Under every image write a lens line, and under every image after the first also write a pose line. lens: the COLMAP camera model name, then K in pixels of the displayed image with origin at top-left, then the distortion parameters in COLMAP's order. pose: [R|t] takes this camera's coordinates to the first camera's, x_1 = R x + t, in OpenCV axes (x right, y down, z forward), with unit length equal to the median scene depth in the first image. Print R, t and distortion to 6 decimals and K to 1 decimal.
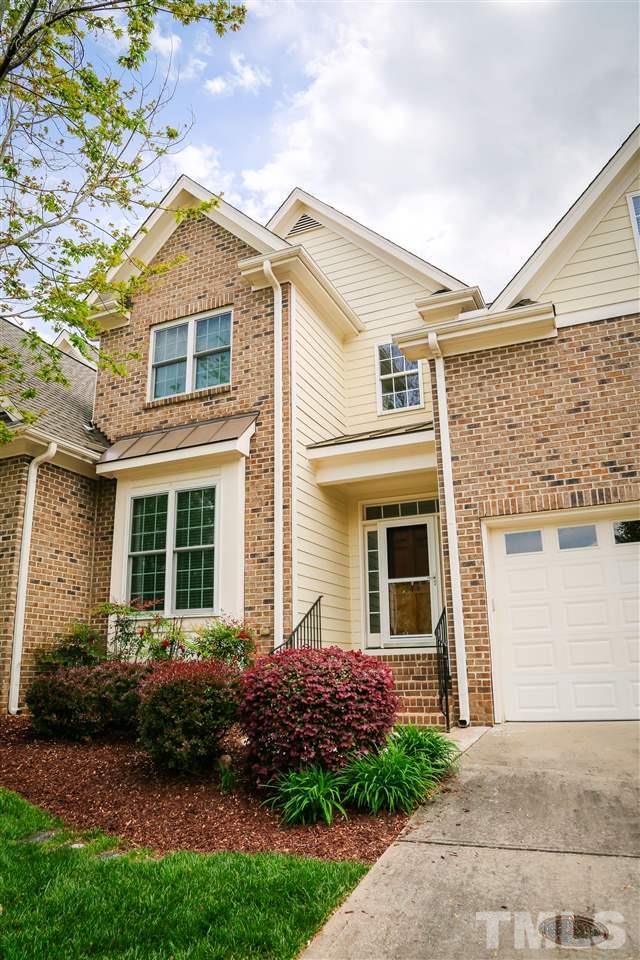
lens RADIAL K [[673.7, 0, 320.0], [0, 673.7, 480.0], [0, 0, 1]] dist [-0.119318, 0.061634]
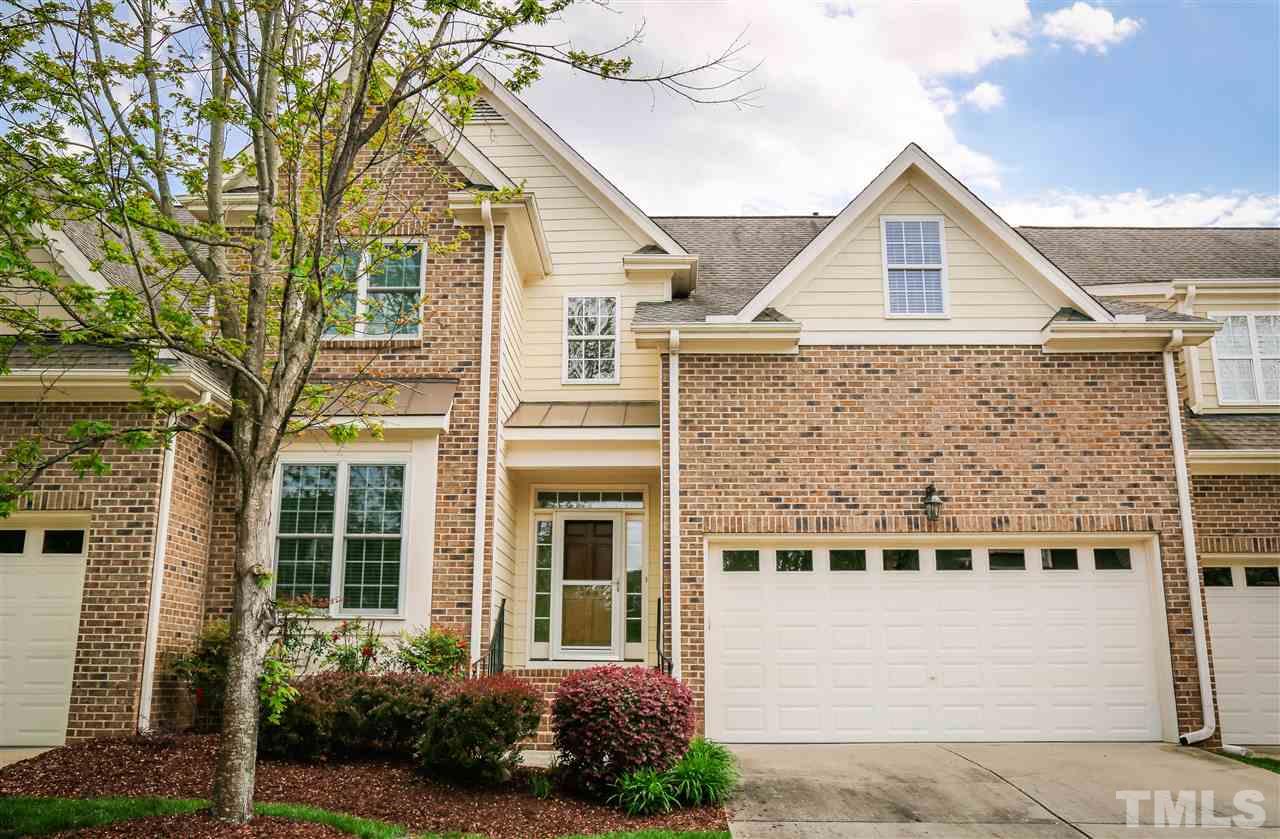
lens RADIAL K [[1051.0, 0, 640.0], [0, 1051.0, 419.5], [0, 0, 1]] dist [-0.043800, 0.002222]
pose [[0.925891, 0.110640, 0.361226, -0.385590], [-0.123625, 0.992244, 0.012959, -0.106570], [-0.356991, -0.056656, 0.932388, -0.349828]]
